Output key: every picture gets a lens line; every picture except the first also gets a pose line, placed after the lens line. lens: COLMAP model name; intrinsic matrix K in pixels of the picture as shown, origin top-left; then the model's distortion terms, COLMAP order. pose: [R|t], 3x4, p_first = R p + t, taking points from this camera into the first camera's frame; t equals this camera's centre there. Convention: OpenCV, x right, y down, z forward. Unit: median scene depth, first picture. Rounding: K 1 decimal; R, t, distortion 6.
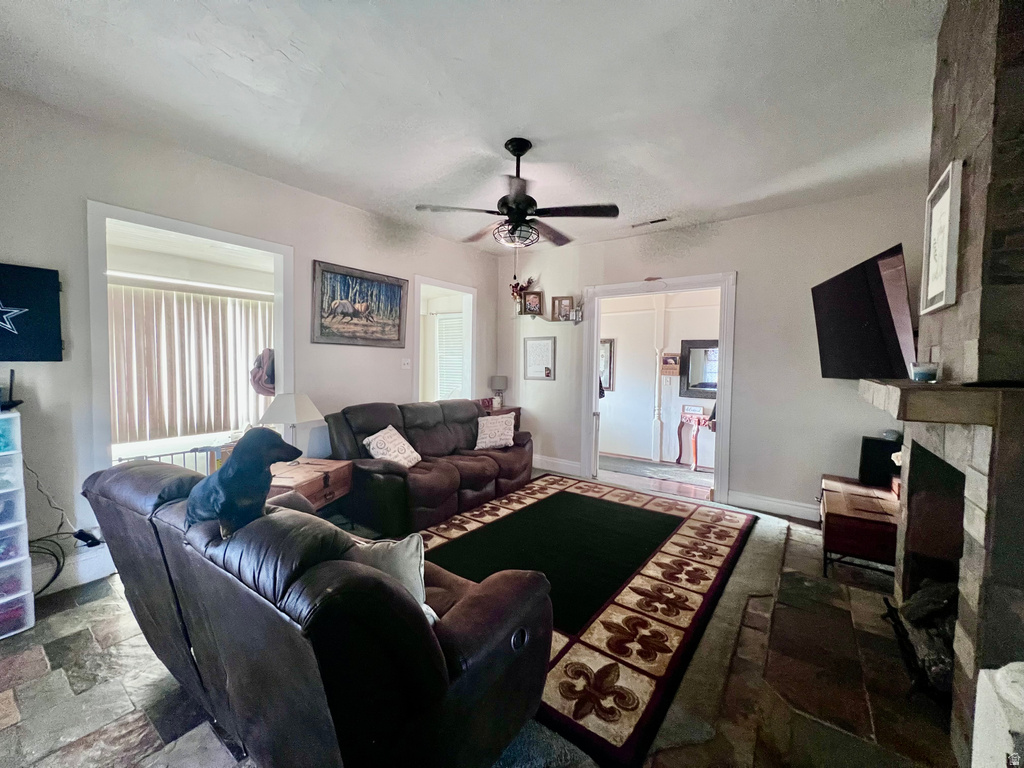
lens RADIAL K [[408.6, 0, 507.3], [0, 408.6, 381.1], [0, 0, 1]] dist [-0.001787, 0.000325]
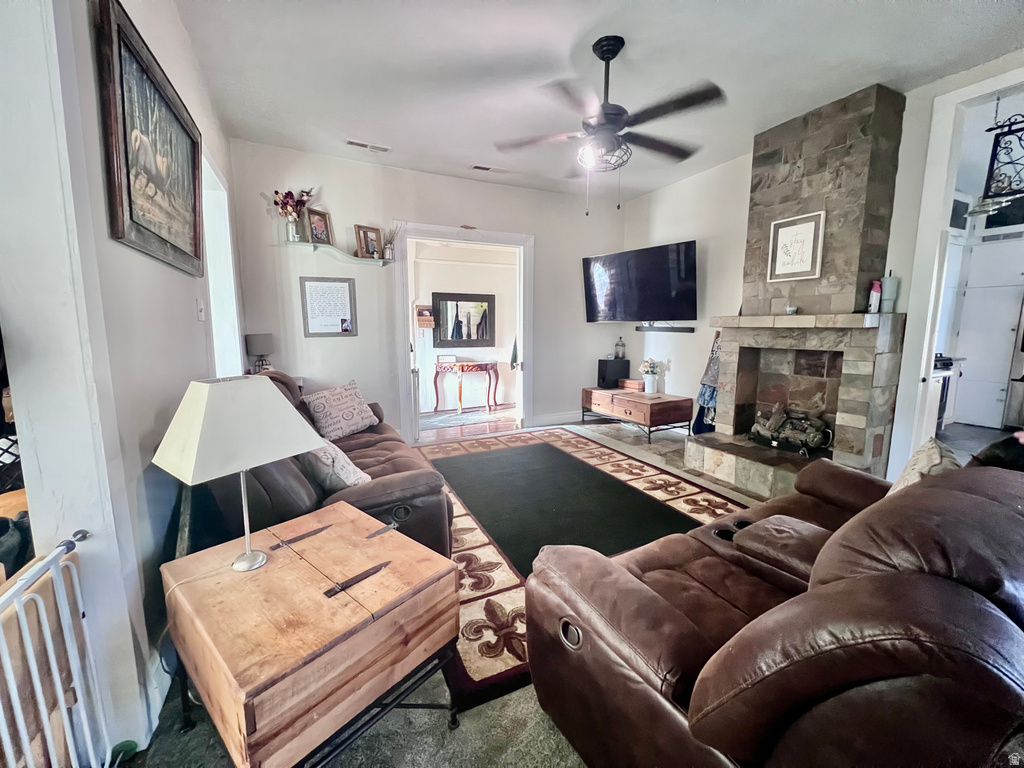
lens RADIAL K [[408.6, 0, 512.3], [0, 408.6, 379.5], [0, 0, 1]] dist [-0.001787, 0.000325]
pose [[0.457730, -0.133670, 0.878985, -0.591518], [0.050099, 0.990941, 0.124606, -0.001595], [-0.887678, -0.013000, 0.460280, 0.501707]]
